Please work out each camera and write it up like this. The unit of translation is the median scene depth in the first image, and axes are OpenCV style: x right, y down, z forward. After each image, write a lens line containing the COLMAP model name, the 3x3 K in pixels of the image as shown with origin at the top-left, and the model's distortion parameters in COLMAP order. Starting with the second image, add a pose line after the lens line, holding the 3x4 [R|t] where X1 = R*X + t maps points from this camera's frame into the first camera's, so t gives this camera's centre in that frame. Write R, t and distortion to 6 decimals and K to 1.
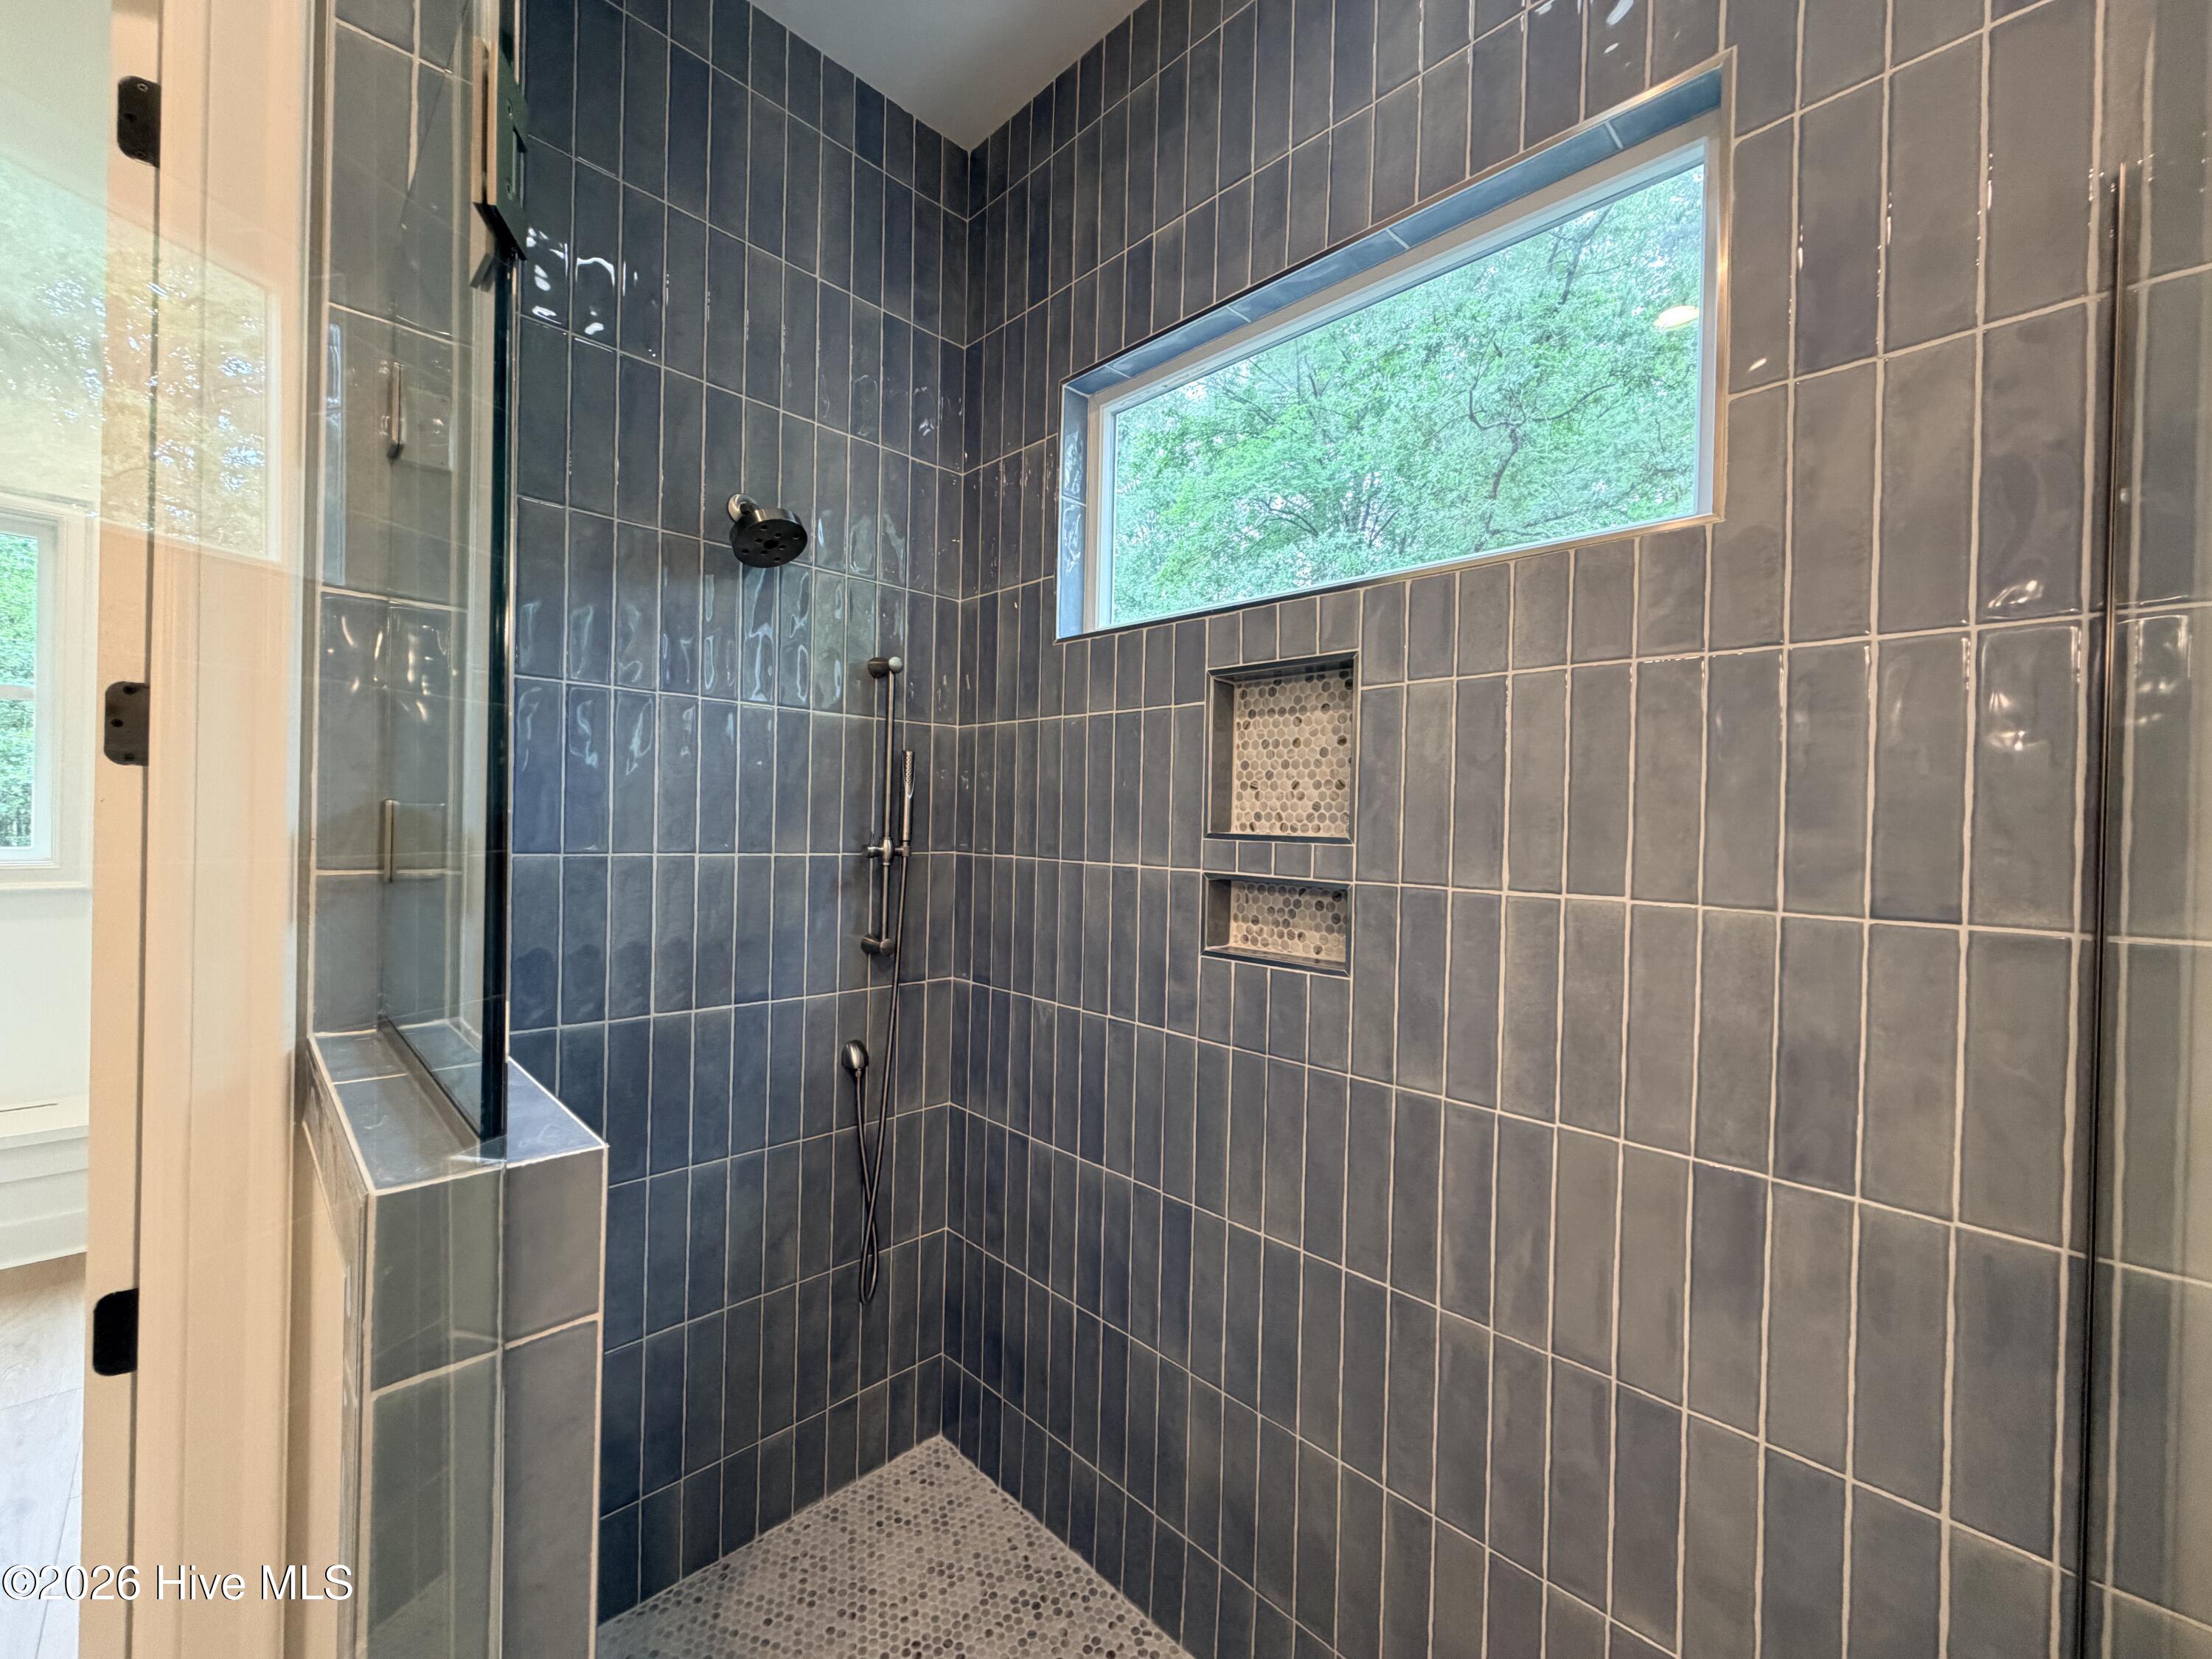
lens RADIAL K [[887.9, 0, 1110.0], [0, 887.9, 833.5], [0, 0, 1]] dist [0.002971, -0.000084]
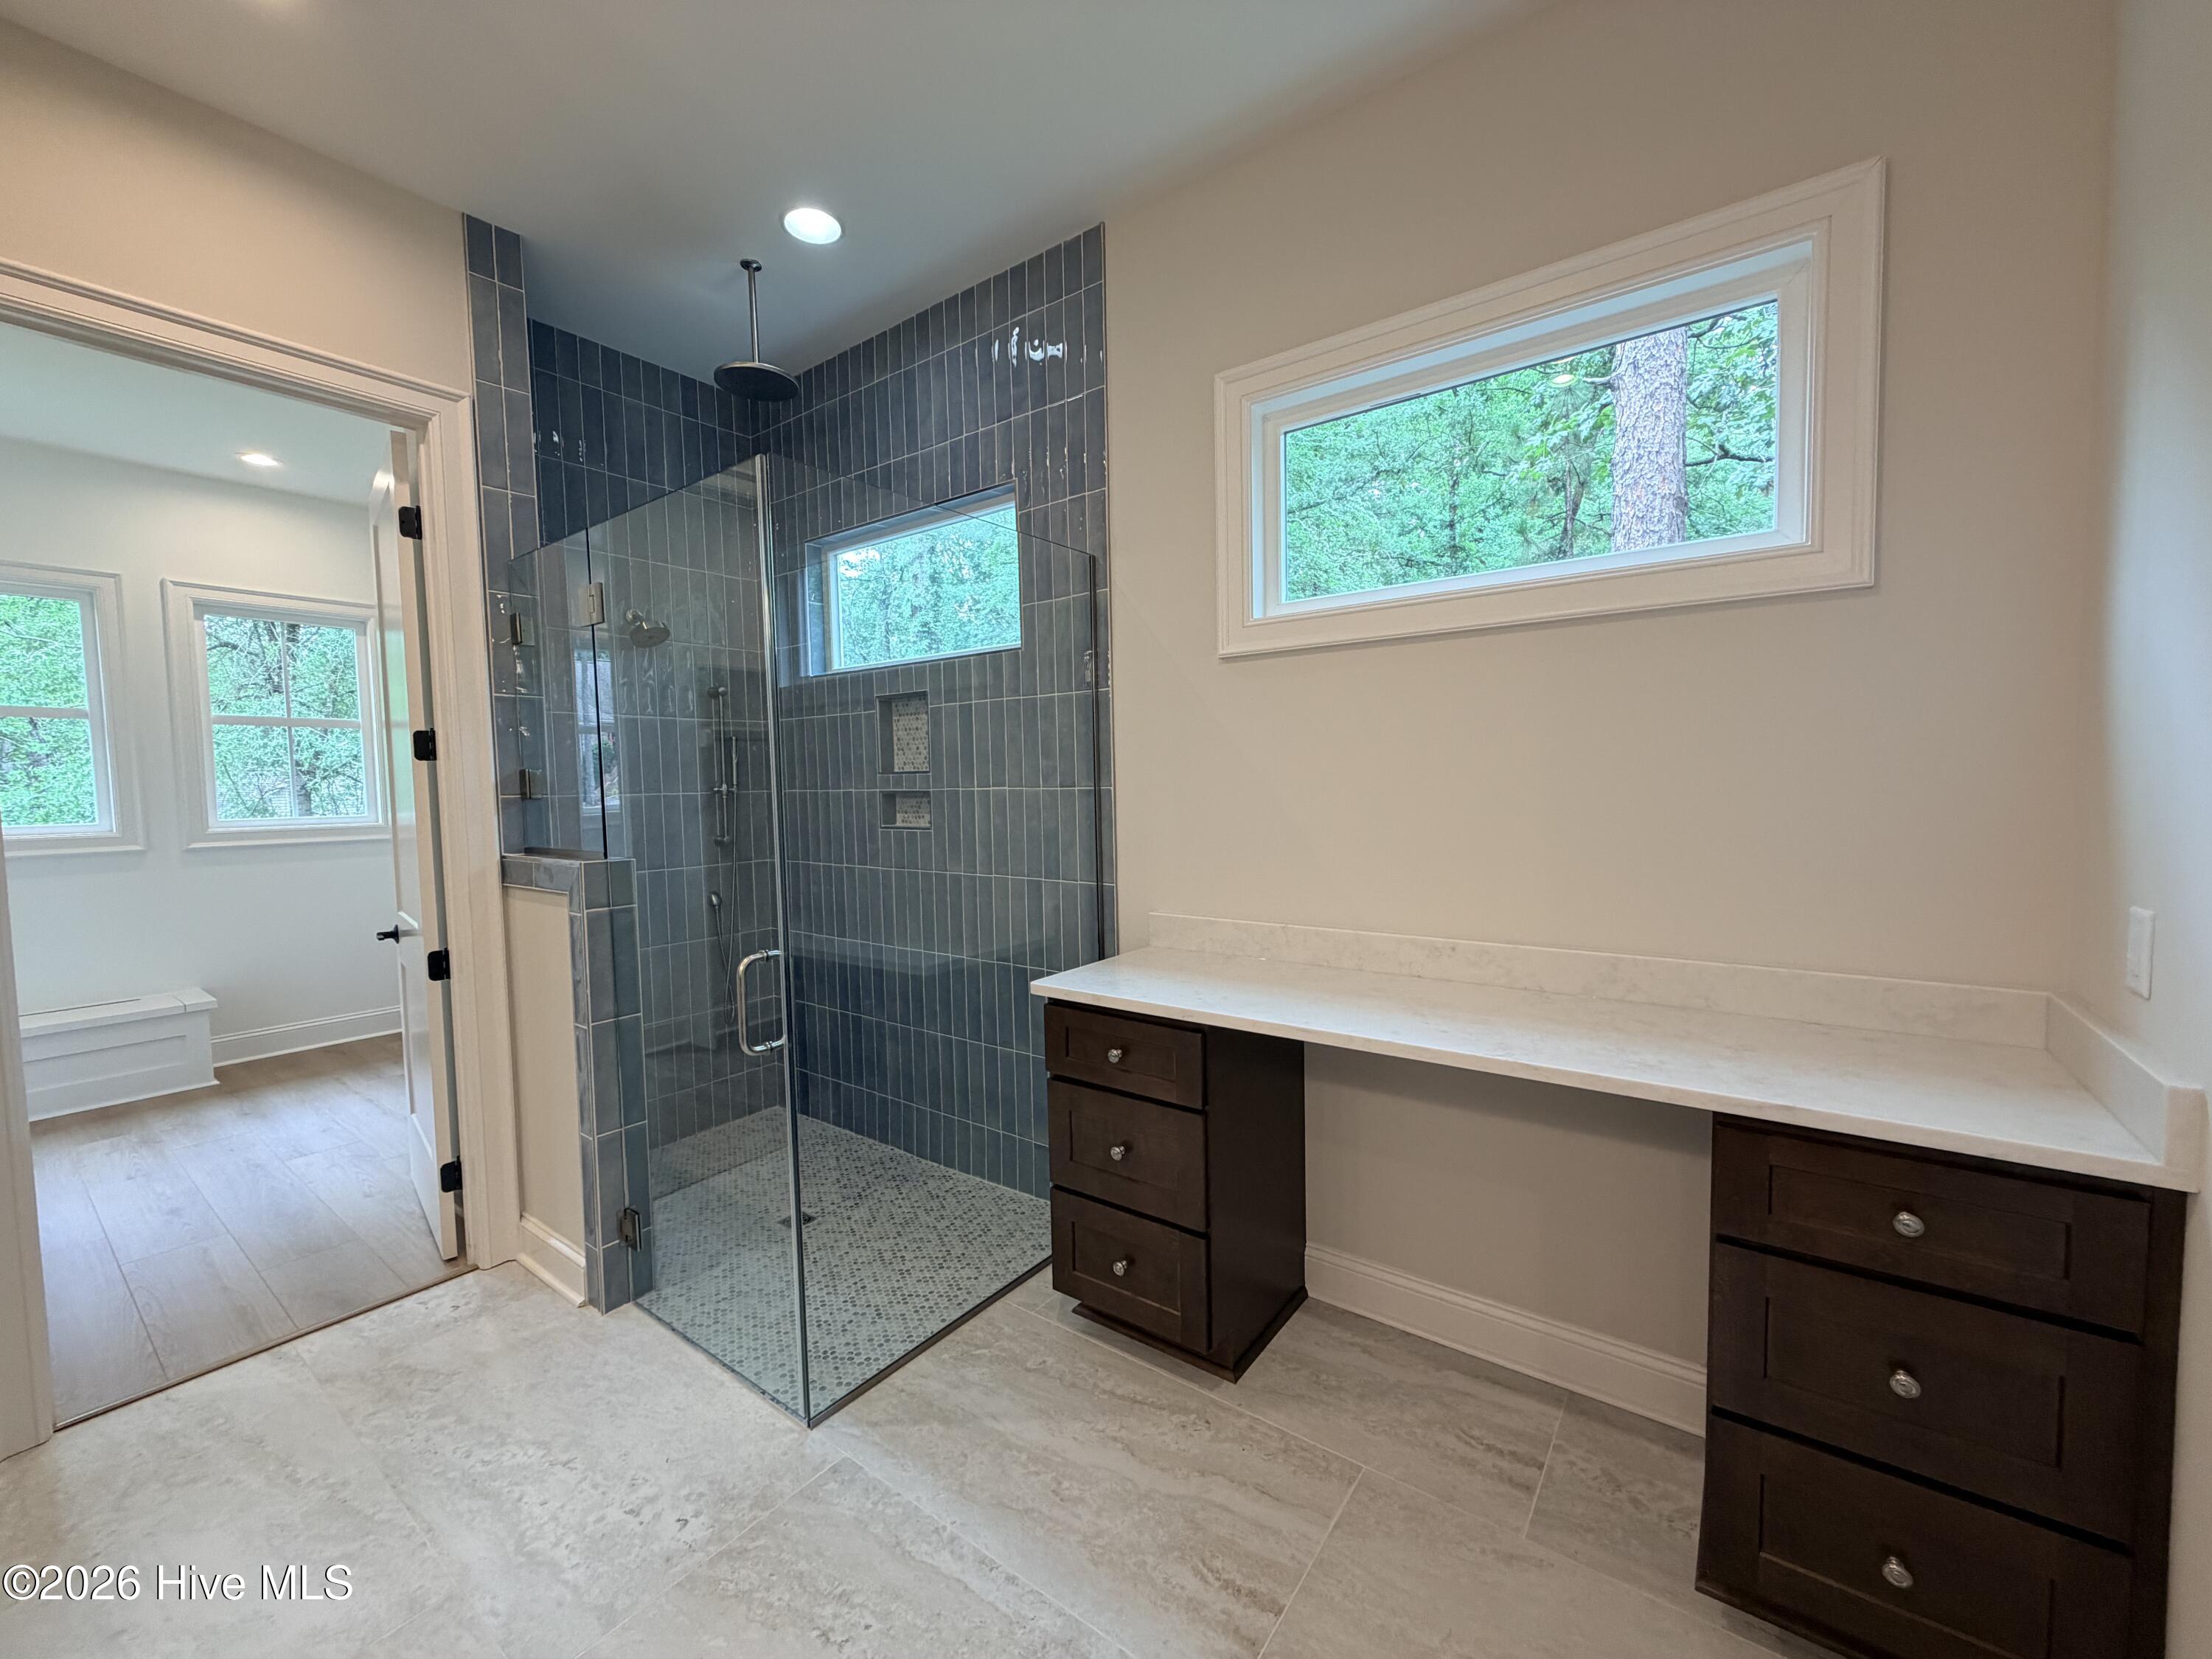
lens RADIAL K [[887.9, 0, 1106.7], [0, 887.9, 829.7], [0, 0, 1]] dist [0.002971, -0.000084]
pose [[0.989365, -0.051816, 0.135912, 0.326119], [0.045576, 0.997776, 0.048633, 0.054115], [-0.138130, -0.041922, 0.989526, -1.103894]]
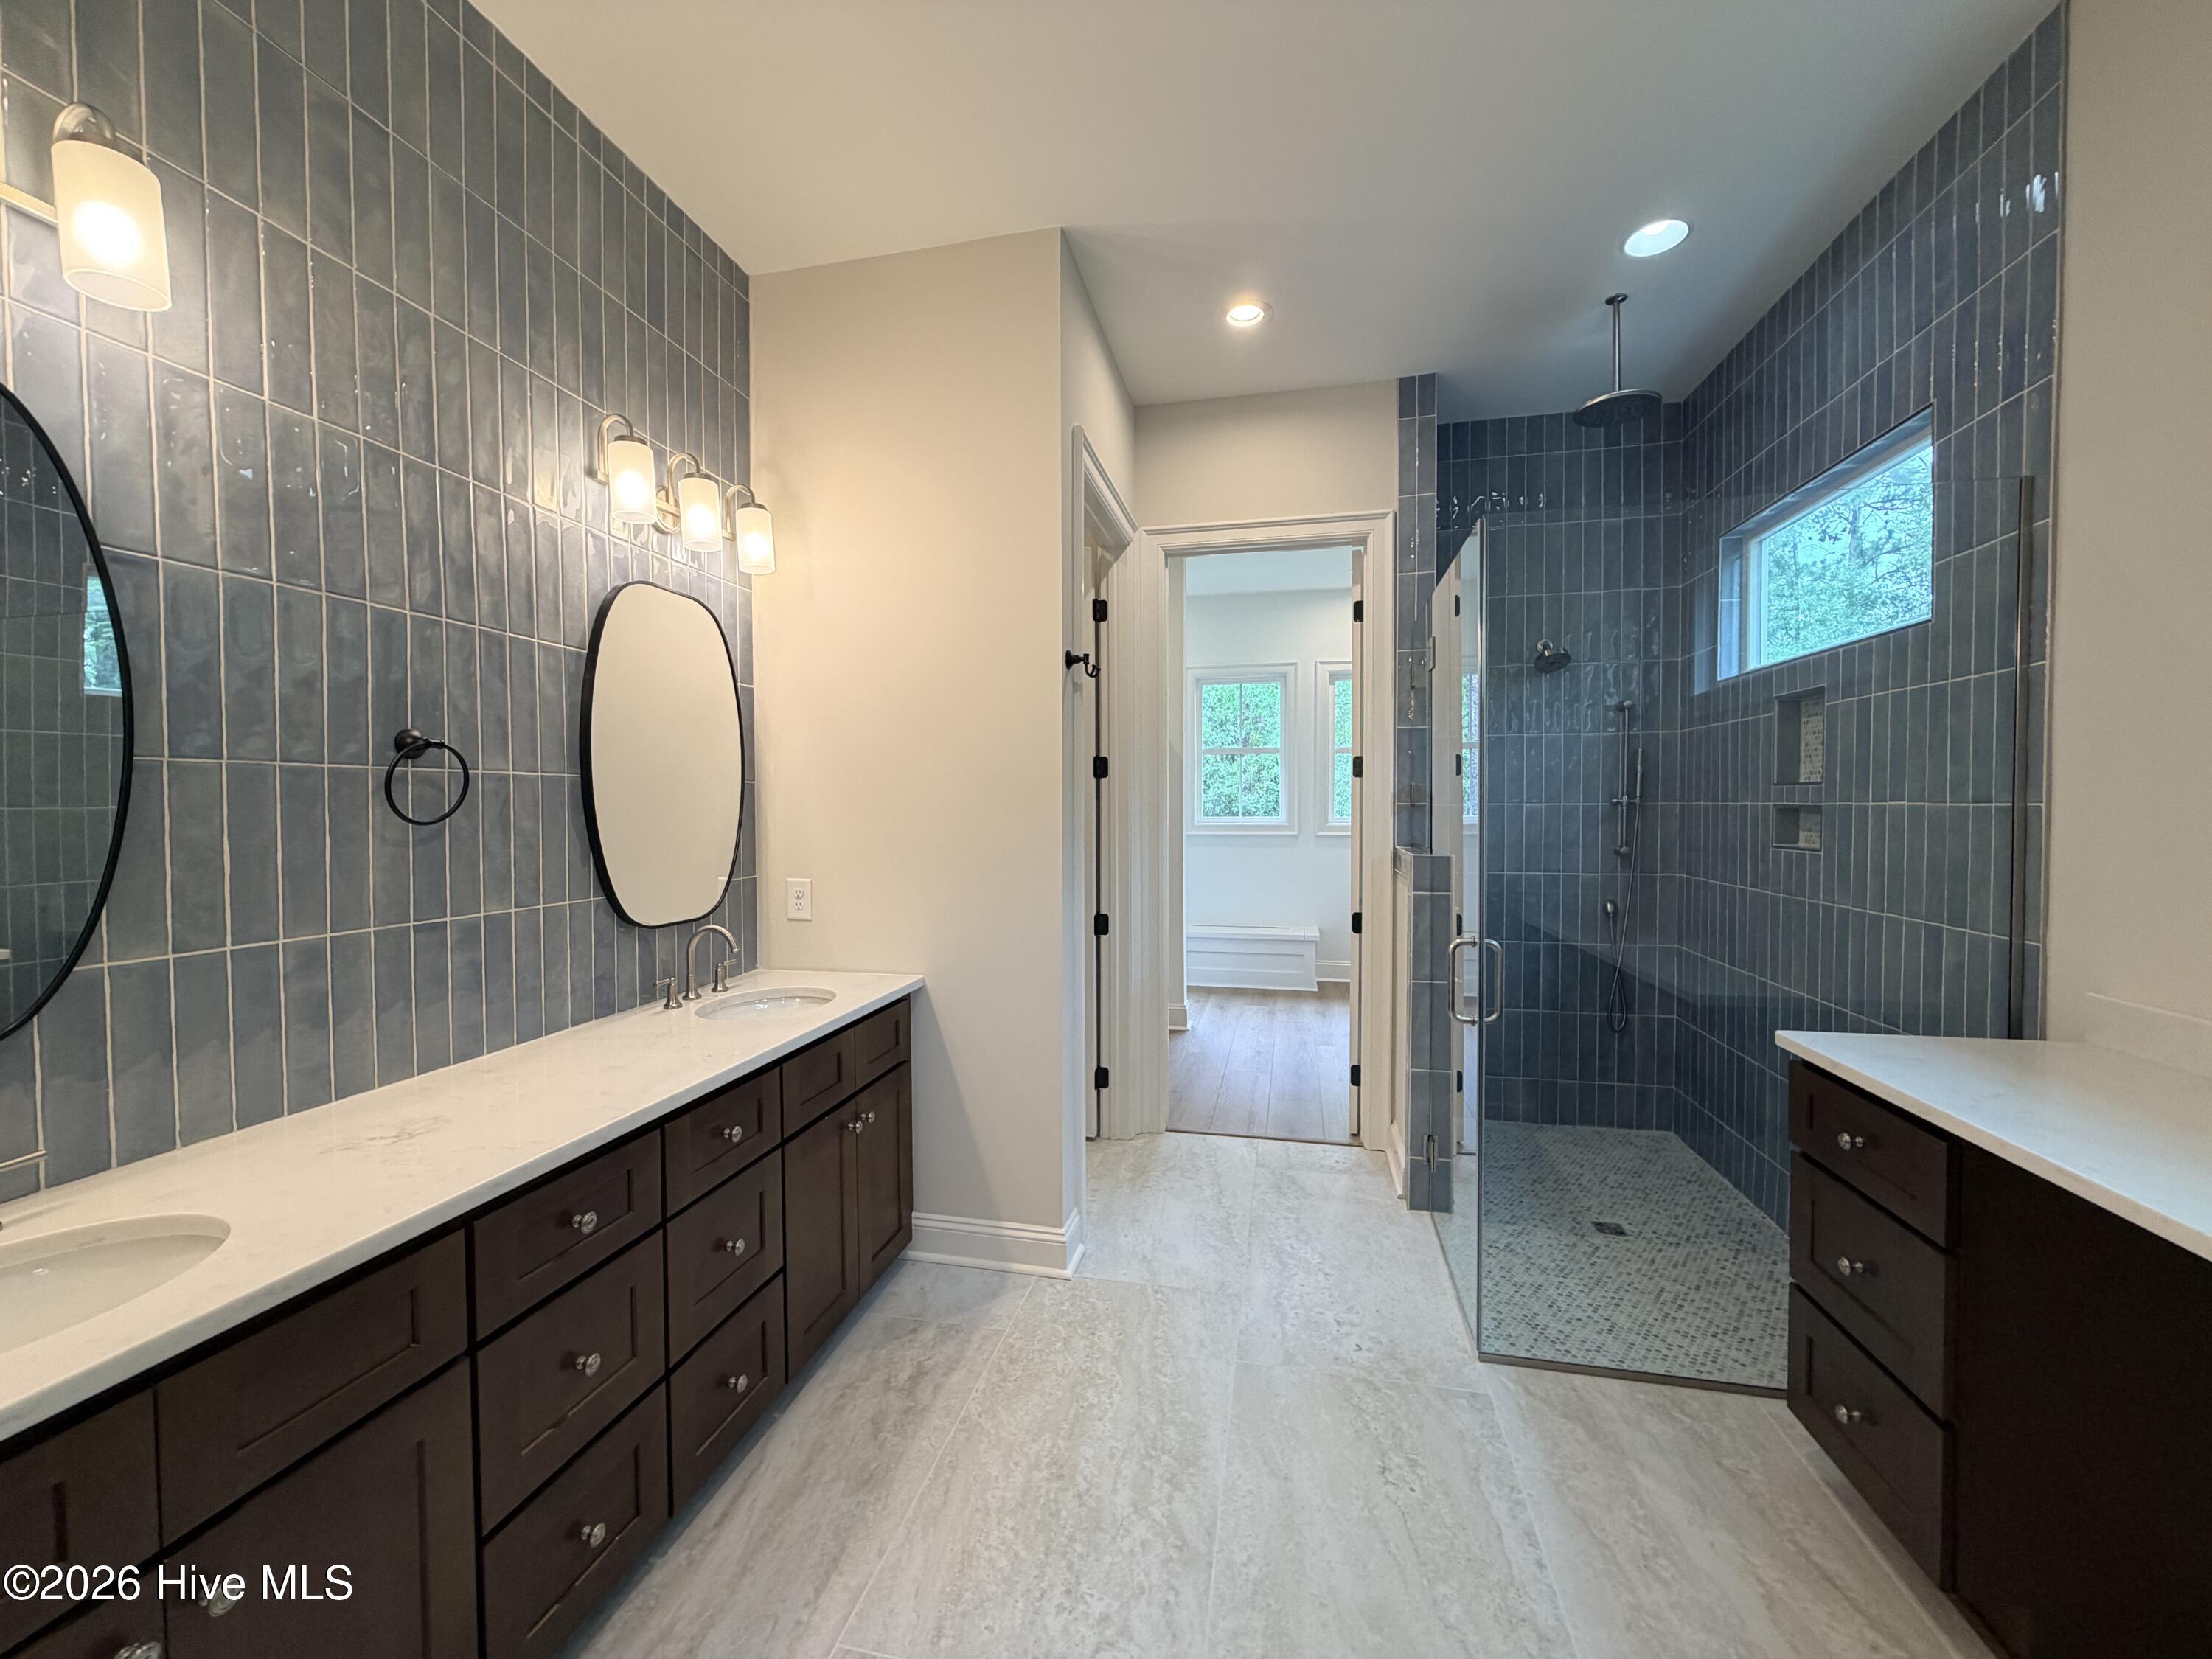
lens RADIAL K [[887.9, 0, 1090.1], [0, 887.9, 829.6], [0, 0, 1]] dist [0.002971, -0.000084]
pose [[0.523851, -0.004939, -0.851796, 0.875520], [0.010175, 0.999948, 0.000459, 0.075201], [0.851749, -0.008907, 0.523874, -1.115745]]
